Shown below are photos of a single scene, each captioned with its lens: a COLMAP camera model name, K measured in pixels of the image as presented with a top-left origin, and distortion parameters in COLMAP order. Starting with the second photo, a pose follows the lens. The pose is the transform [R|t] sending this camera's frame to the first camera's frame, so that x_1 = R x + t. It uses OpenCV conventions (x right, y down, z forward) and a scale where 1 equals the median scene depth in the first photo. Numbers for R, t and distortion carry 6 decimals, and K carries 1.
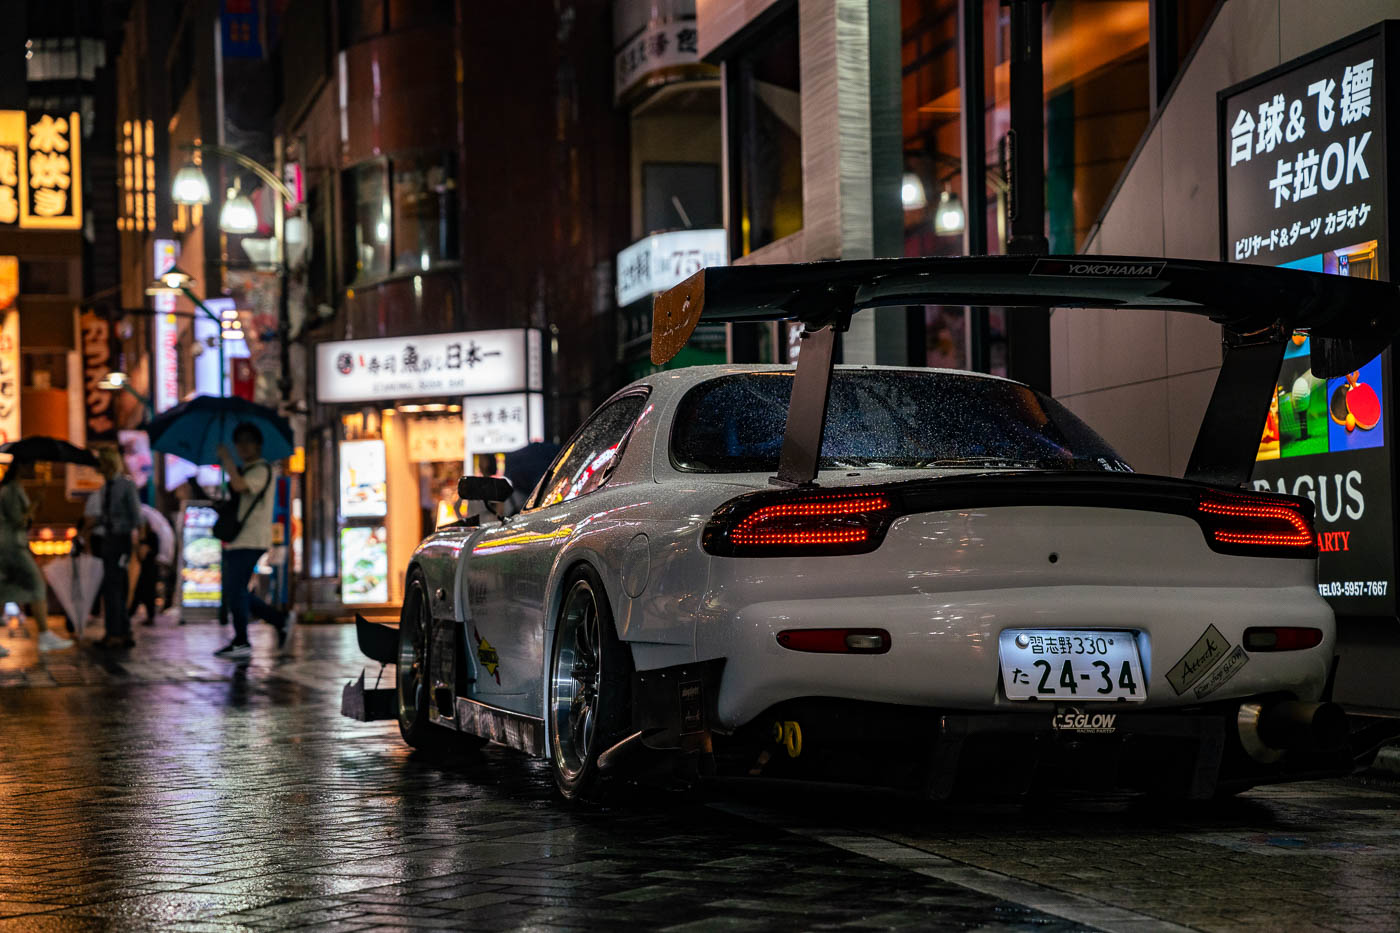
lens RADIAL K [[2662.2, 0, 700.0], [0, 2662.2, 466.5], [0, 0, 1]] dist [0.194179, 0.065312]
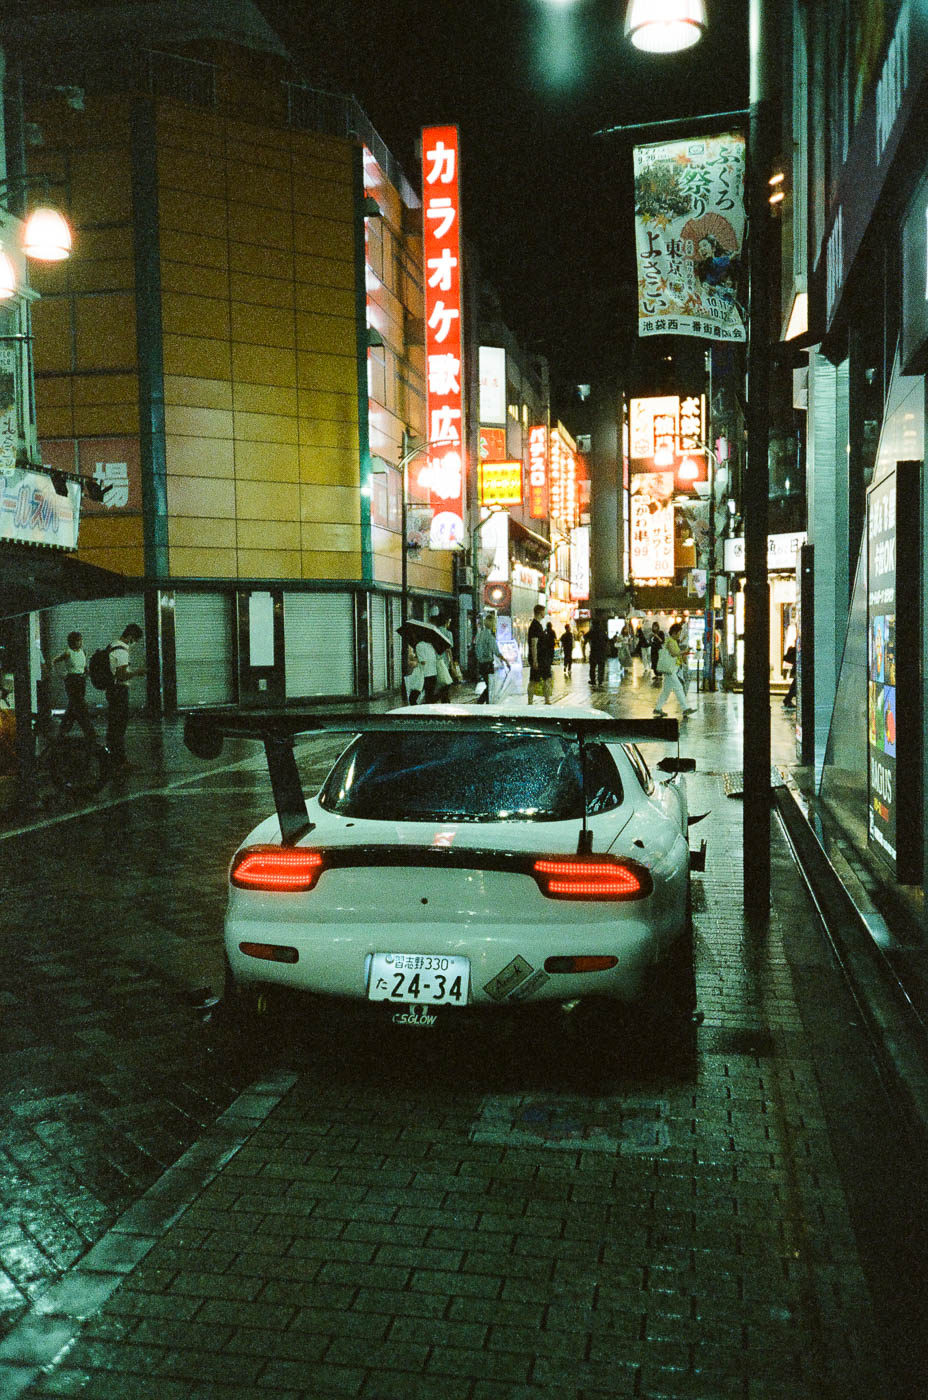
lens RADIAL K [[1353.2, 0, 463.5], [0, 1353.2, 747.5], [0, 0, 1]] dist [0.041979, -0.003355]
pose [[0.907958, 0.033782, -0.417697, 0.318300], [0.022220, 0.991462, 0.128487, -0.100990], [0.418472, -0.125942, 0.899455, 0.231383]]
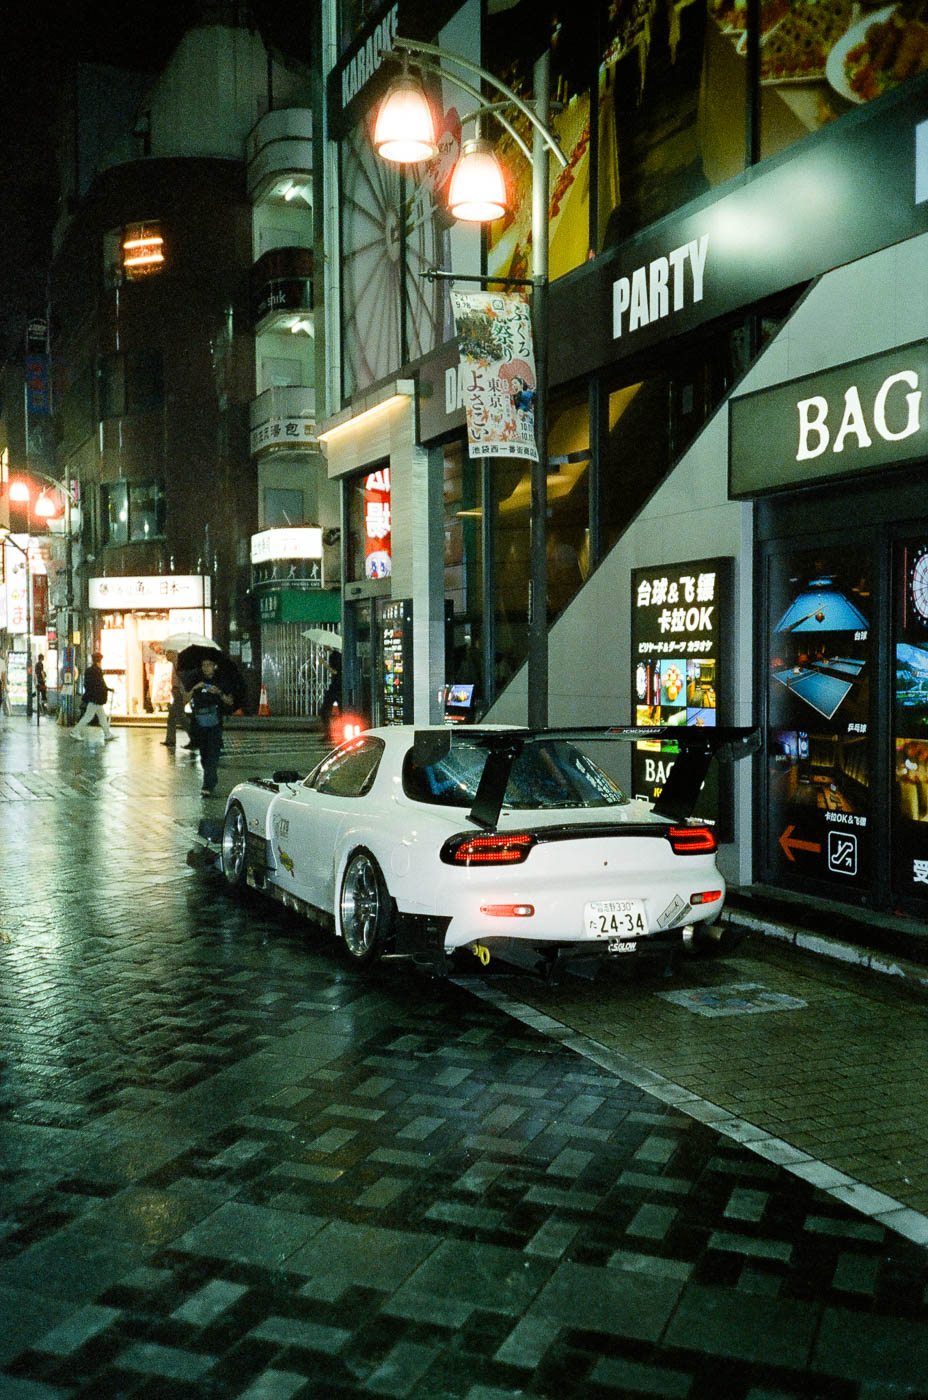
lens RADIAL K [[1345.2, 0, 500.7], [0, 1345.2, 700.2], [0, 0, 1]] dist [0.042955, -0.000499]
pose [[0.983463, 0.013328, 0.180617, -0.095084], [-0.026026, 0.997338, 0.068117, -0.110452], [-0.179228, -0.071692, 0.981192, -0.002913]]
